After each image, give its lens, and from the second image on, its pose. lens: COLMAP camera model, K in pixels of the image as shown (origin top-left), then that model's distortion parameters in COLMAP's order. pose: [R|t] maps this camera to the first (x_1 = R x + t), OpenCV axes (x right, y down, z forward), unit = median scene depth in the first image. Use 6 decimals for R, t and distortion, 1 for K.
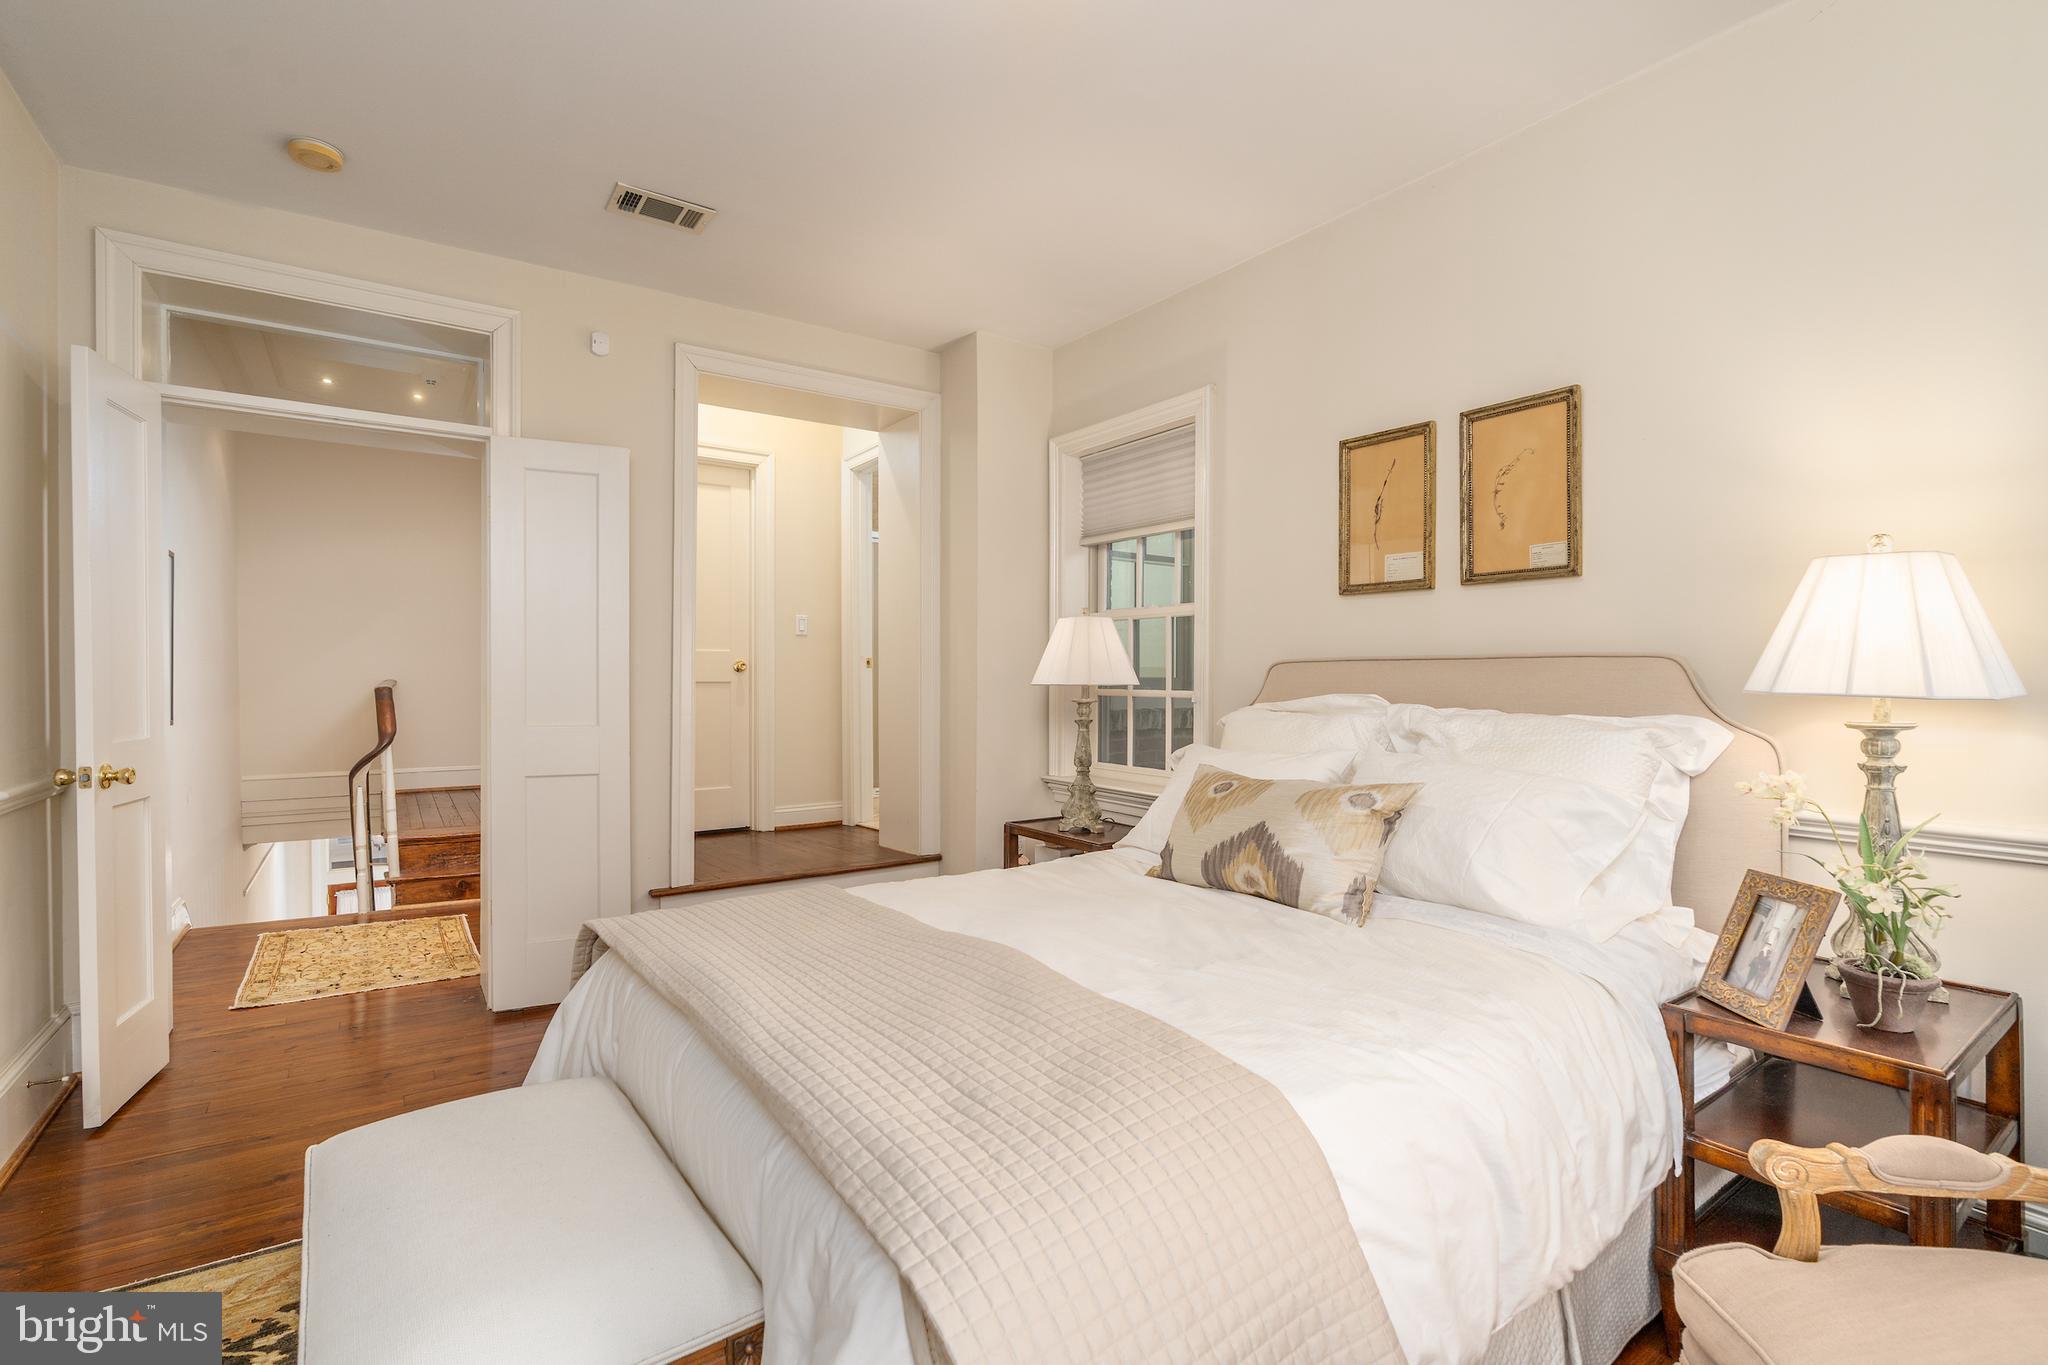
lens RADIAL K [[948.4, 0, 1024.4], [0, 948.4, 689.6], [0, 0, 1]] dist [-0.009197, -0.000484]
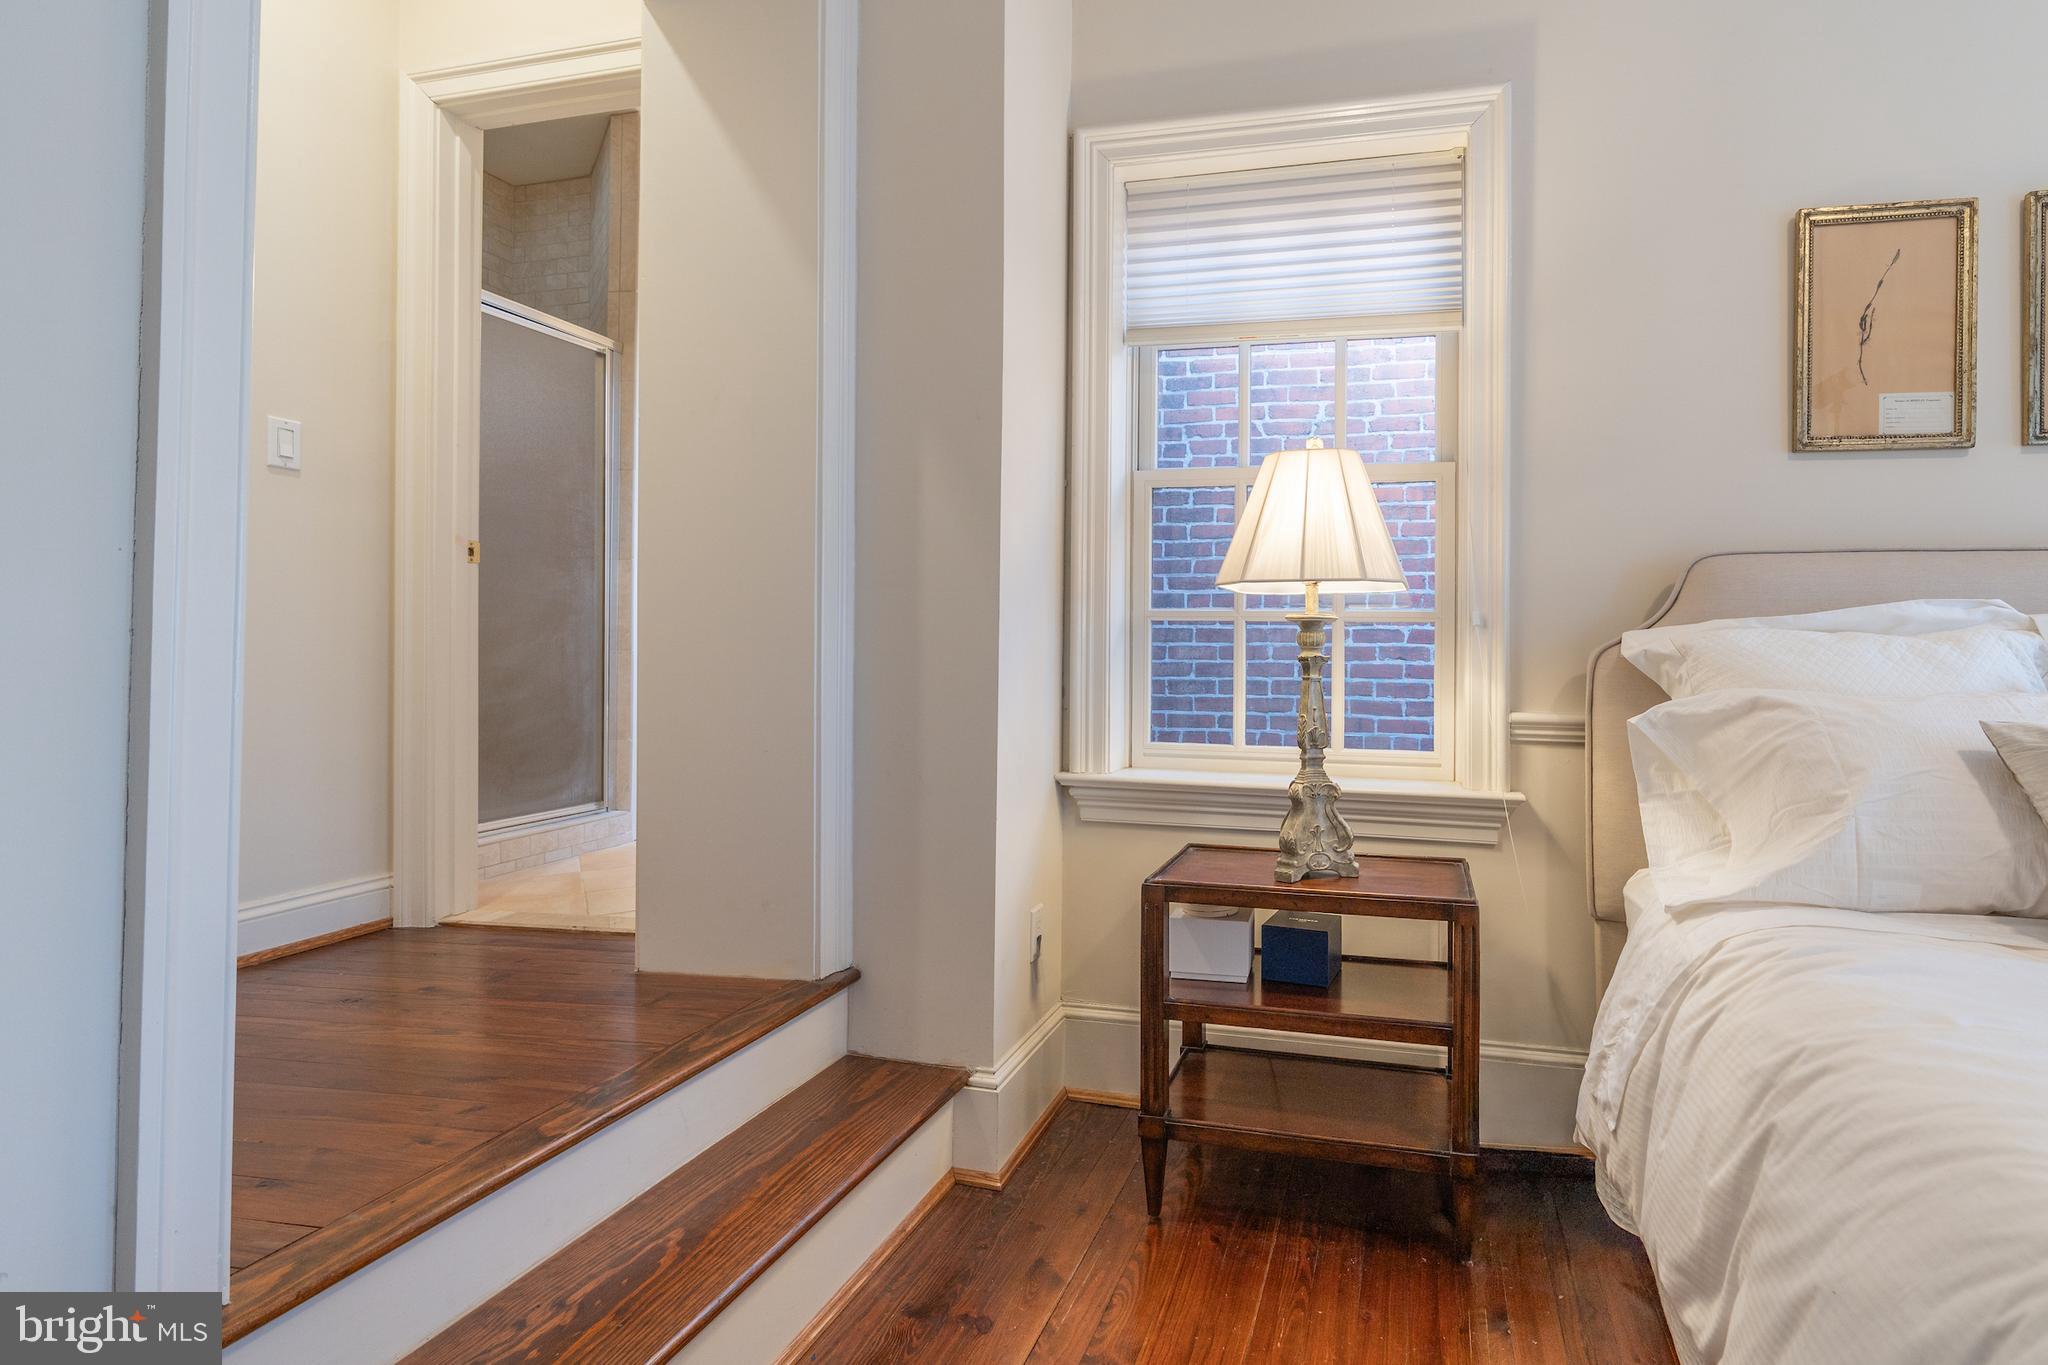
lens RADIAL K [[1016.5, 0, 1143.8], [0, 1016.5, 639.8], [0, 0, 1]] dist [-0.004561, 0.000182]
pose [[0.741486, 0.008962, 0.670908, -0.465222], [0.000929, 0.999896, -0.014384, 0.037848], [-0.670967, 0.011289, 0.741401, 0.820611]]
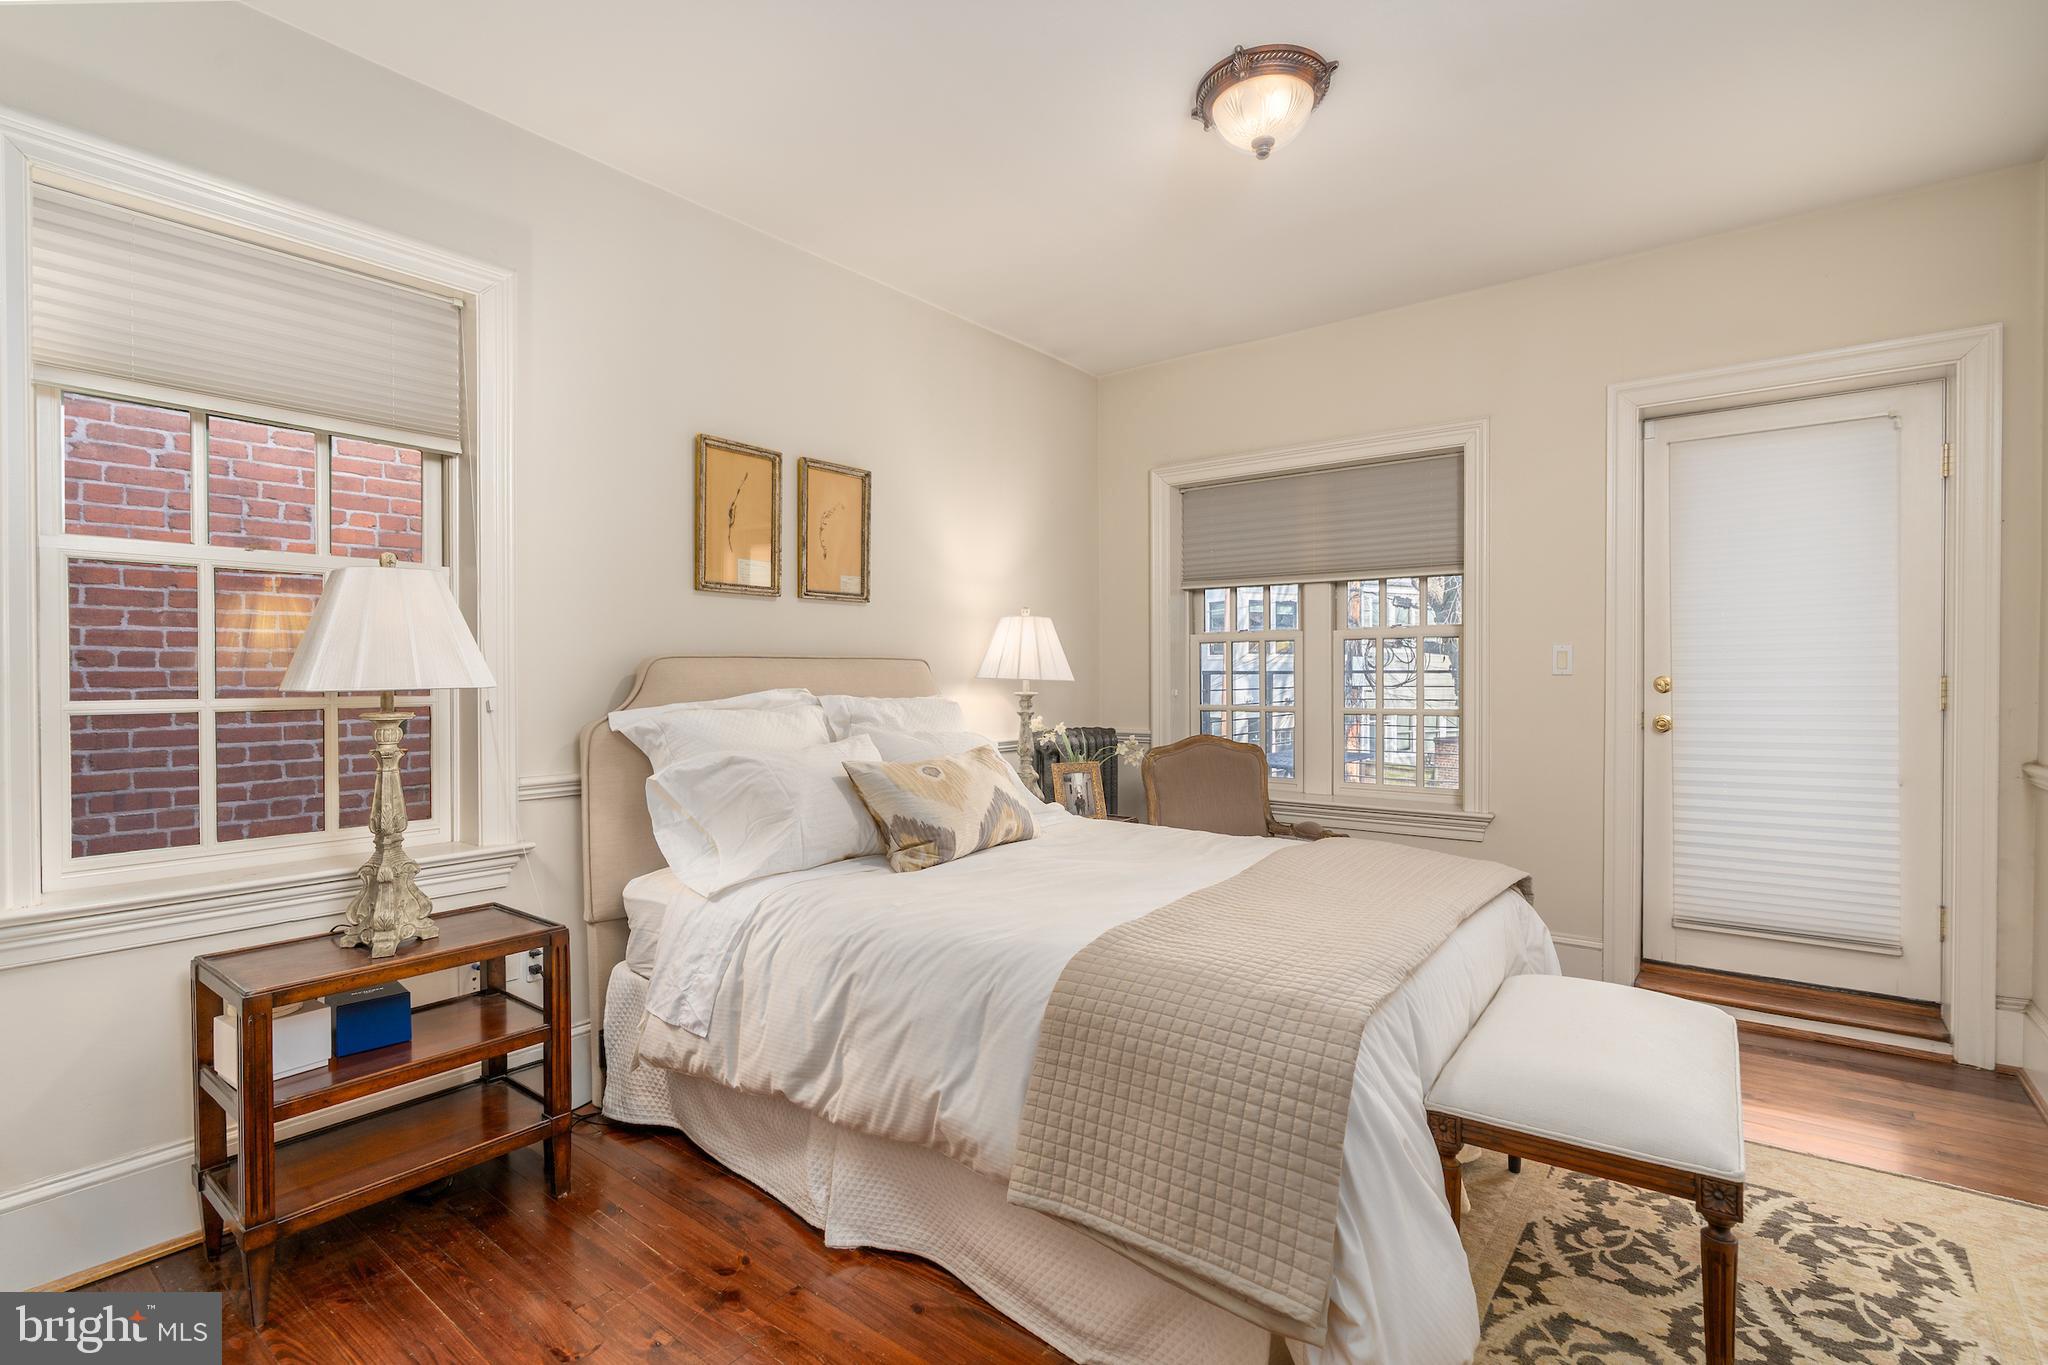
lens RADIAL K [[948.4, 0, 1038.4], [0, 948.4, 678.8], [0, 0, 1]] dist [-0.009197, -0.000484]
pose [[-0.305813, -0.005817, 0.952074, -0.737563], [0.014665, 0.999834, 0.010819, -0.013499], [-0.951979, 0.017271, -0.305677, 1.003934]]
